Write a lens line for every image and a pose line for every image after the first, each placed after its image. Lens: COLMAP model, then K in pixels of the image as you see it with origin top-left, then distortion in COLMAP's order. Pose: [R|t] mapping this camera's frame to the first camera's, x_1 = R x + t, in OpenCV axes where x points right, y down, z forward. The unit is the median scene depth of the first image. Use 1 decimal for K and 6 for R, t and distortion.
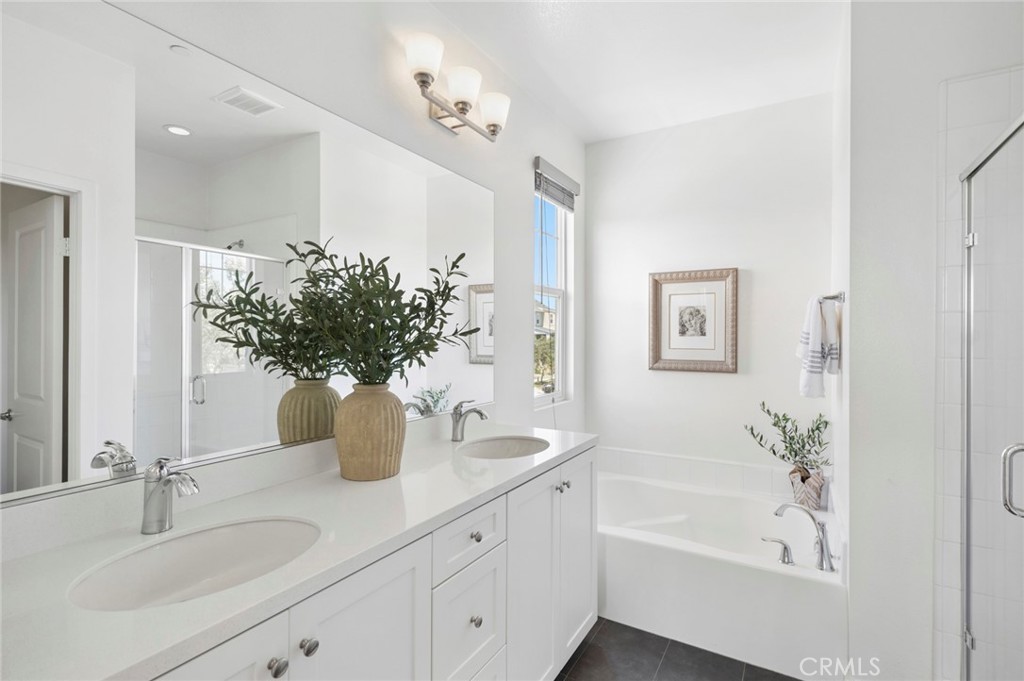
lens RADIAL K [[472.2, 0, 512.6], [0, 472.2, 337.6], [0, 0, 1]] dist [0.001117, 0.000210]
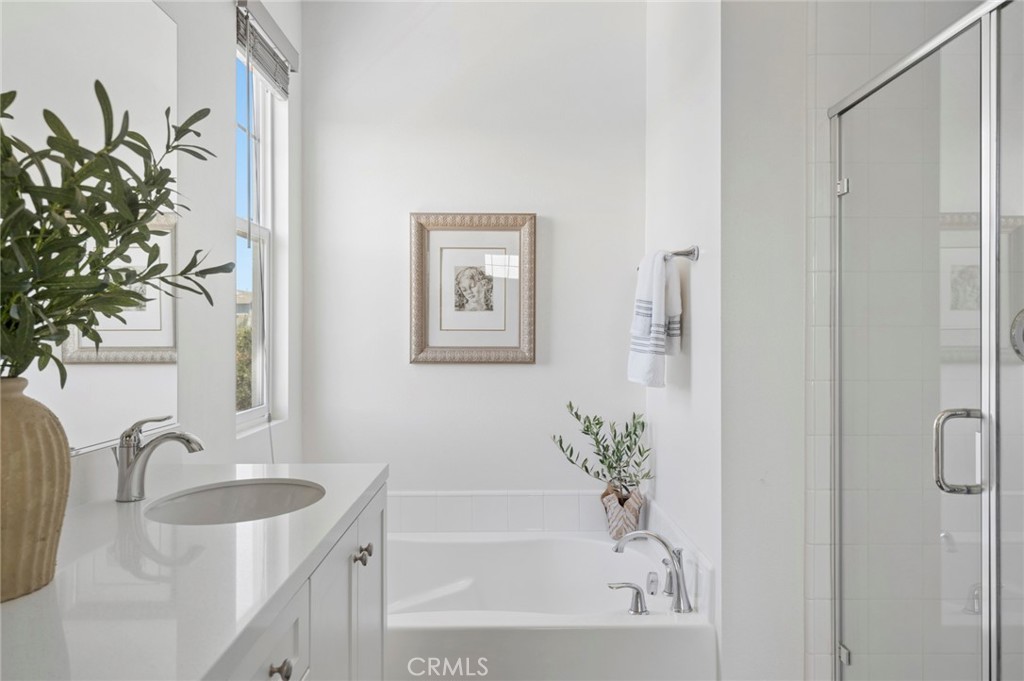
lens RADIAL K [[725.8, 0, 510.4], [0, 725.8, 334.1], [0, 0, 1]] dist [-0.000729, 0.003565]
pose [[0.856732, -0.002609, 0.515755, -0.125413], [0.001065, 0.999994, 0.003290, 0.030690], [-0.515760, -0.002269, 0.856730, 0.104786]]
